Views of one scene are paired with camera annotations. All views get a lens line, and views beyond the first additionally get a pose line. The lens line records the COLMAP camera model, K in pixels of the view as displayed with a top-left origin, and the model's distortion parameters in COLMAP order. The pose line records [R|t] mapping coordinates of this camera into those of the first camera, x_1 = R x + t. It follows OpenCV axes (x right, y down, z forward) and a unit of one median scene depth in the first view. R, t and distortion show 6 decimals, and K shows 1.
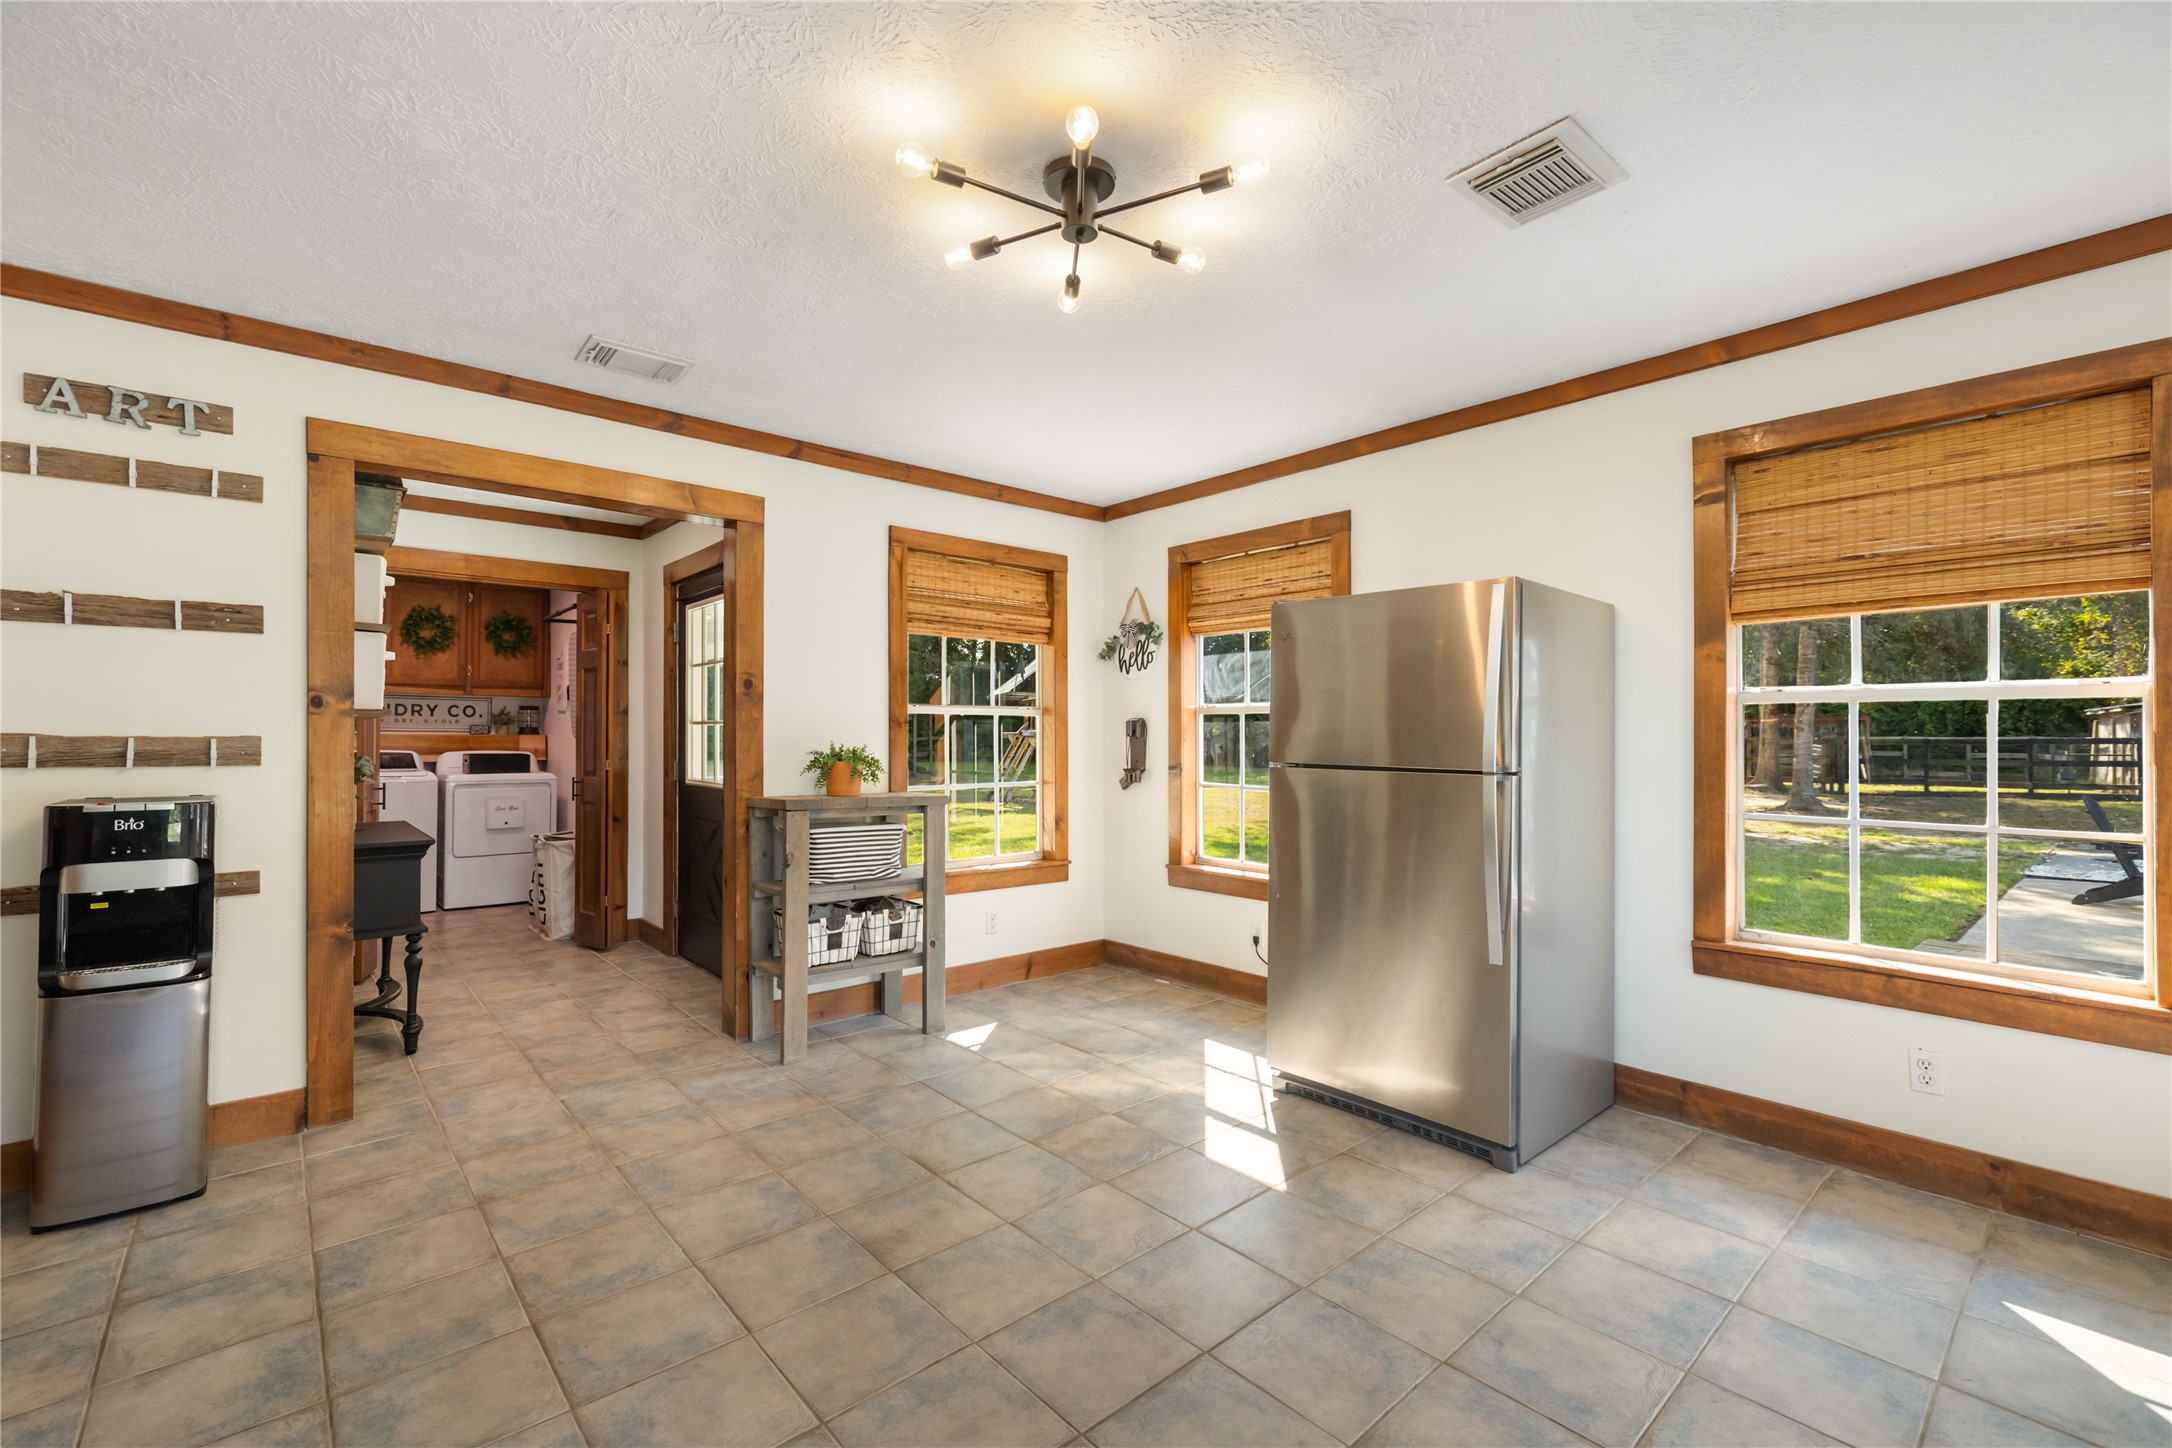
lens RADIAL K [[919.8, 0, 1083.6], [0, 919.8, 725.3], [0, 0, 1]] dist [0.002849, -0.000203]
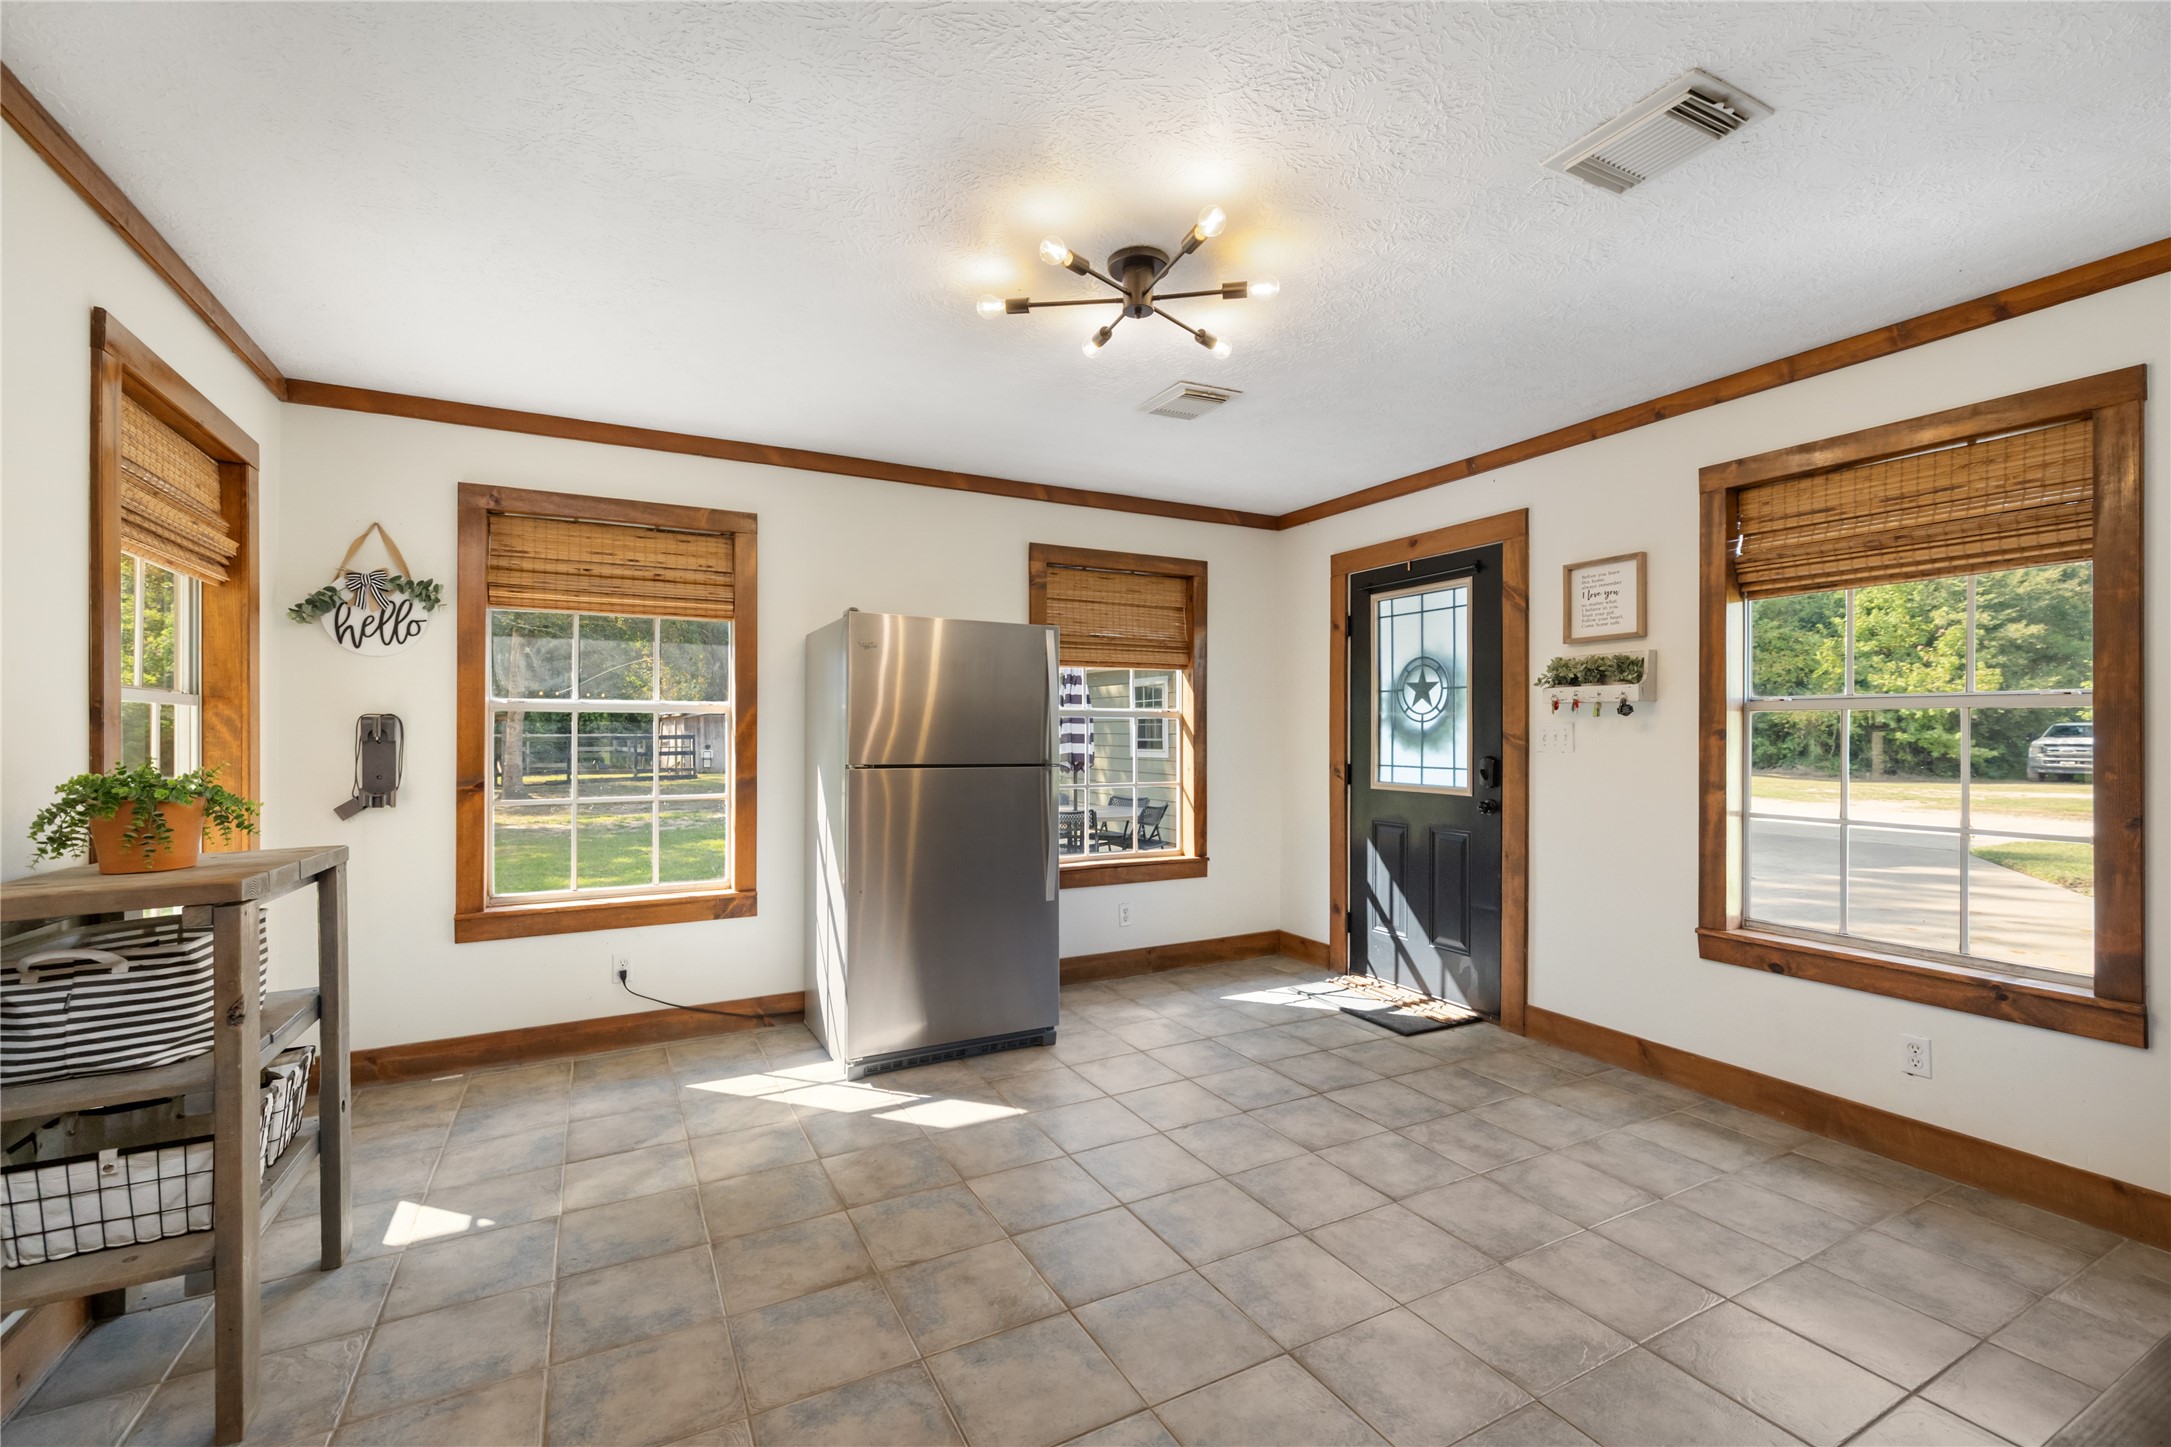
lens RADIAL K [[919.4, 0, 1084.3], [0, 919.4, 734.7], [0, 0, 1]] dist [0.002849, -0.000203]
pose [[0.234158, -0.002429, 0.972195, -0.643787], [-0.010592, 0.999931, 0.005050, -0.001654], [-0.972141, -0.011480, 0.234117, 0.441126]]
